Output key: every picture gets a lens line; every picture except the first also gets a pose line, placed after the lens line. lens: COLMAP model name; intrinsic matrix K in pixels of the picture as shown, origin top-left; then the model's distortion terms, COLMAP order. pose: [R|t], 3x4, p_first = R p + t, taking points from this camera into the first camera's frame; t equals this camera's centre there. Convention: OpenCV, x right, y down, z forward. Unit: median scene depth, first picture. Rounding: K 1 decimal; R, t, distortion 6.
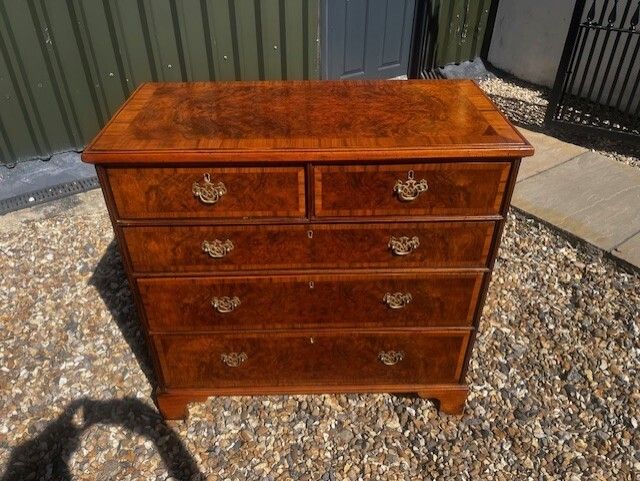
lens RADIAL K [[487.8, 0, 321.8], [0, 487.8, 233.8], [0, 0, 1]] dist [0.069389, -0.107510]
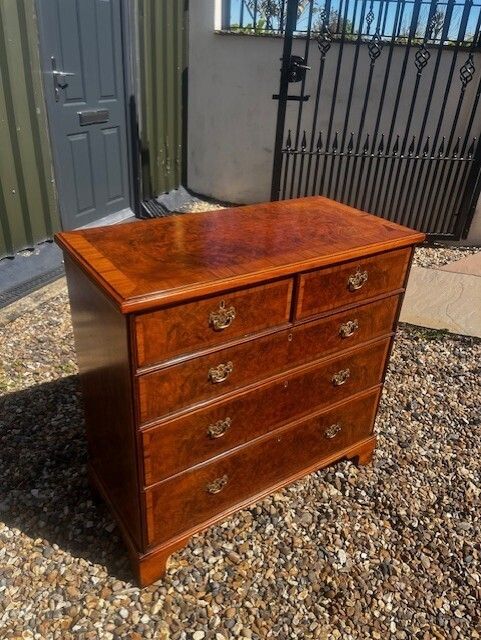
lens RADIAL K [[487.8, 0, 248.5], [0, 487.8, 316.0], [0, 0, 1]] dist [0.069389, -0.107510]
pose [[0.833090, -0.220518, 0.507280, -0.560655], [0.265950, 0.963823, -0.017781, -0.043282], [-0.485007, 0.149724, 0.861598, 0.050220]]
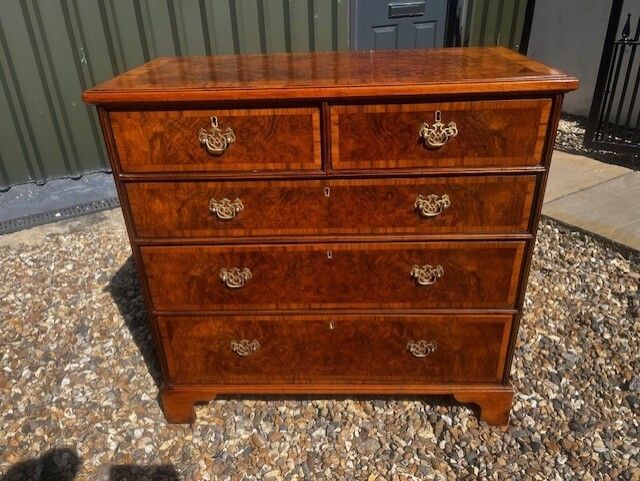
lens RADIAL K [[487.8, 0, 325.3], [0, 487.8, 234.1], [0, 0, 1]] dist [0.069389, -0.107510]
pose [[0.997956, -0.001023, -0.063897, 0.025671], [-0.006954, 0.992196, -0.124491, 0.160906], [0.063526, 0.124681, 0.990161, 0.094288]]
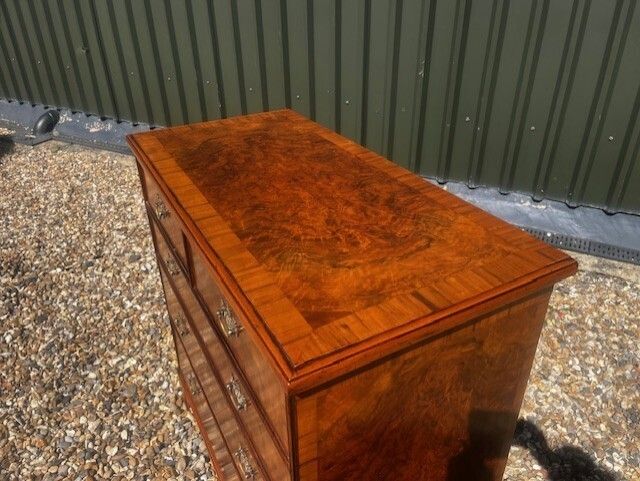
lens RADIAL K [[487.8, 0, 329.2], [0, 487.8, 238.1], [0, 0, 1]] dist [0.069389, -0.107510]
pose [[0.467497, 0.434357, -0.769923, 0.562825], [-0.498466, 0.848815, 0.176196, -0.297454], [0.730053, 0.301409, 0.613331, 0.514806]]
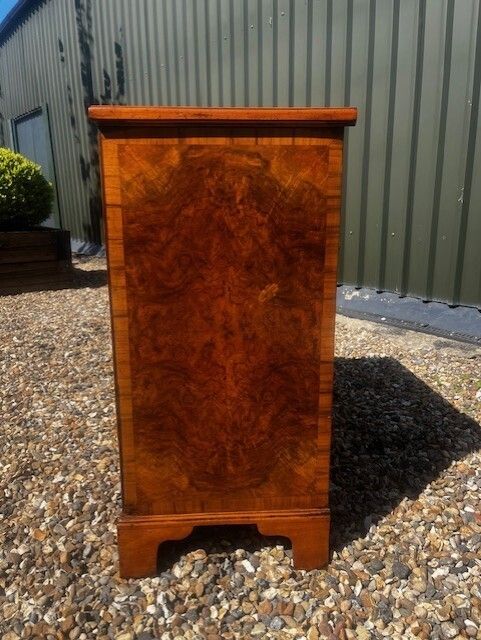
lens RADIAL K [[487.8, 0, 244.5], [0, 487.8, 315.3], [0, 0, 1]] dist [0.069389, -0.107510]
pose [[0.063492, 0.226591, -0.971918, 0.948468], [-0.565767, 0.810437, 0.151984, -0.120648], [0.822117, 0.540229, 0.179654, 0.921890]]
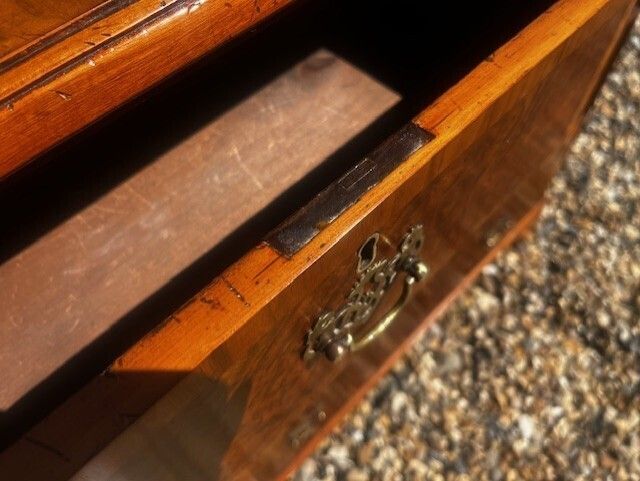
lens RADIAL K [[487.8, 0, 323.2], [0, 487.8, 238.4], [0, 0, 1]] dist [0.069389, -0.107510]
pose [[0.722320, -0.596699, 0.349577, -0.225826], [0.403530, 0.774179, 0.487658, -0.117969], [-0.561620, -0.211180, 0.799991, 0.650433]]
